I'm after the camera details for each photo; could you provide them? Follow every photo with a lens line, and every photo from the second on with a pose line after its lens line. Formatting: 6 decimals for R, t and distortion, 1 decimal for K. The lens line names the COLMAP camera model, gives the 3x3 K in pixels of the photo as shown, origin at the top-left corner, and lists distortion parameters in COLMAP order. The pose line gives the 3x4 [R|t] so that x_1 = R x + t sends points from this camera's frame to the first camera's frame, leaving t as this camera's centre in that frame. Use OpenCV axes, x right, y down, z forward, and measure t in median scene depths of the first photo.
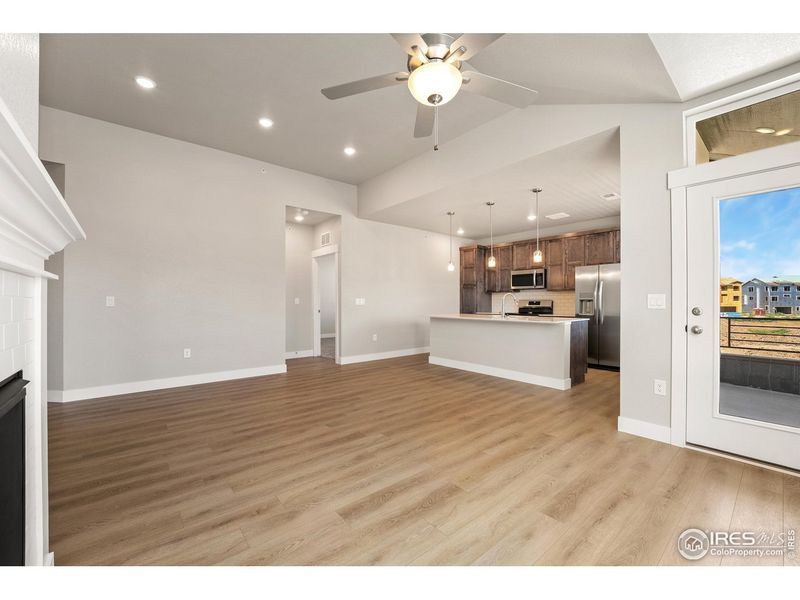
lens RADIAL K [[328.9, 0, 400.0], [0, 328.9, 300.0], [0, 0, 1]] dist [-0.021326, -0.000043]
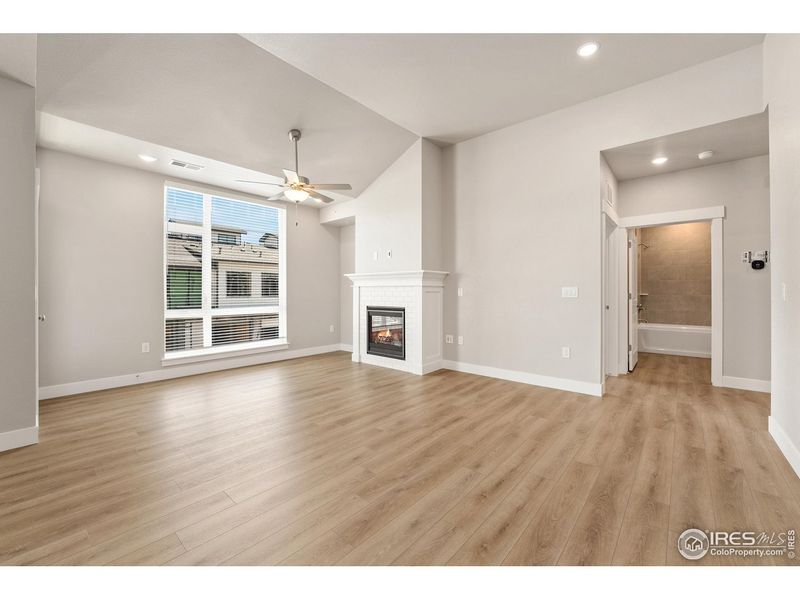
lens RADIAL K [[328.5, 0, 401.2], [0, 328.5, 292.2], [0, 0, 1]] dist [-0.019995, 0.000268]
pose [[-0.986913, 0.000297, -0.161255, -0.070557], [0.000770, 0.999996, -0.002870, 0.003417], [0.161254, -0.002957, -0.986909, 0.995691]]
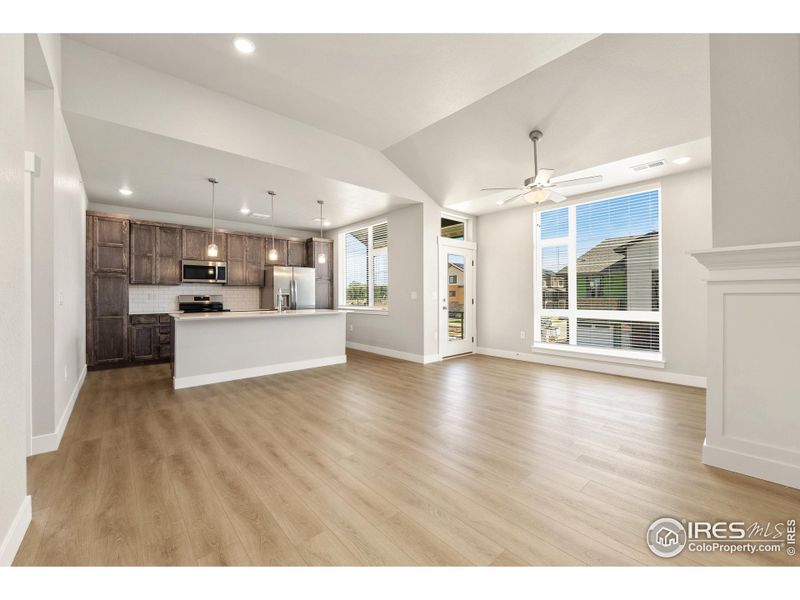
lens RADIAL K [[328.5, 0, 401.2], [0, 328.5, 292.2], [0, 0, 1]] dist [-0.019995, 0.000268]
pose [[-0.028684, 0.011525, 0.999522, -0.613343], [0.001727, 0.999933, -0.011480, 0.003437], [-0.999587, 0.001397, -0.028702, 0.593378]]
